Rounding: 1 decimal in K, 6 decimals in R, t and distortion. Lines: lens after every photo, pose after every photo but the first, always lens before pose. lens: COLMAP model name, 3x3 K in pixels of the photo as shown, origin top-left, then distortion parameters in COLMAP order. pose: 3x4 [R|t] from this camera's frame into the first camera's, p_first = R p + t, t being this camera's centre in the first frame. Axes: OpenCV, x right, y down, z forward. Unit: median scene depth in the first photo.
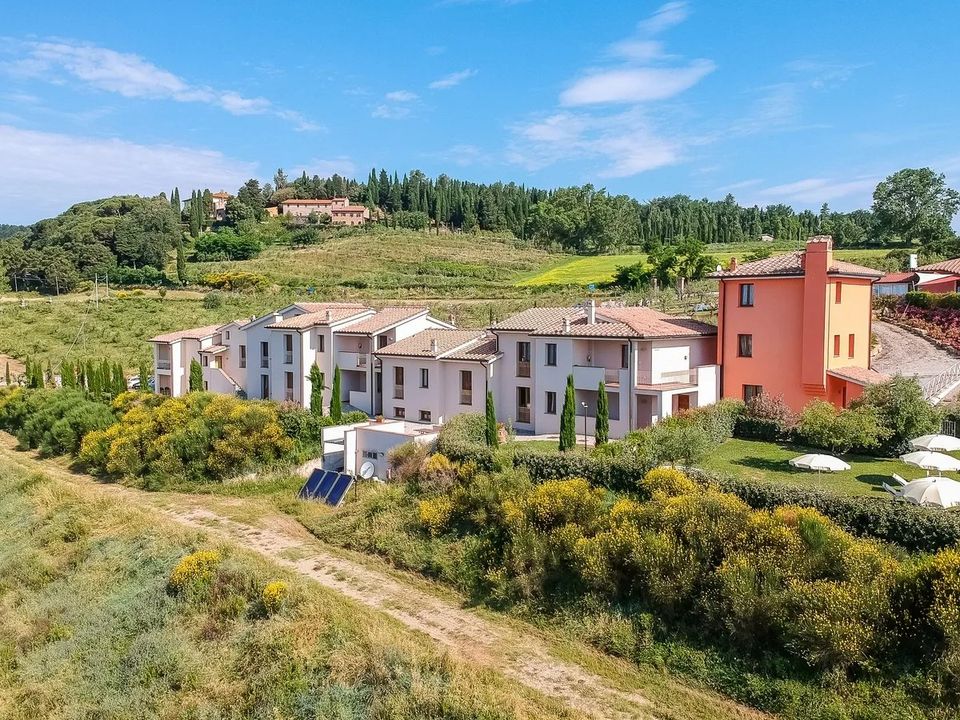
lens RADIAL K [[779.3, 0, 475.6], [0, 779.3, 340.8], [0, 0, 1]] dist [0.276438, -0.353222]
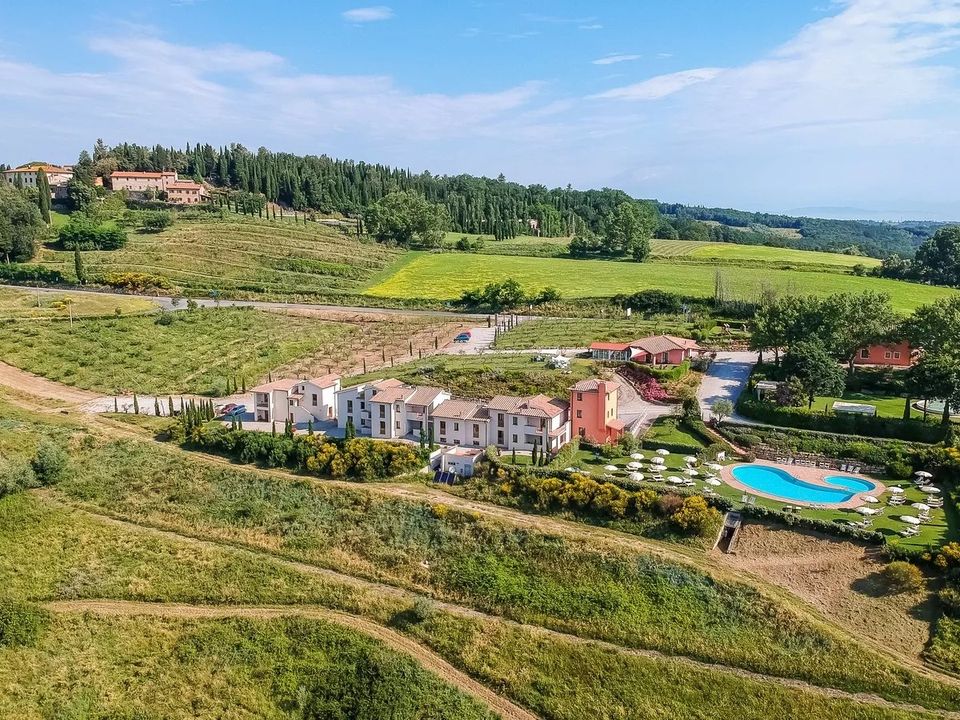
lens RADIAL K [[779.3, 0, 475.6], [0, 779.3, 340.8], [0, 0, 1]] dist [0.276438, -0.353222]
pose [[0.953497, -0.042499, 0.298390, -0.718341], [0.007581, 0.993078, 0.117215, -0.499329], [-0.301306, -0.109502, 0.947219, -1.289172]]
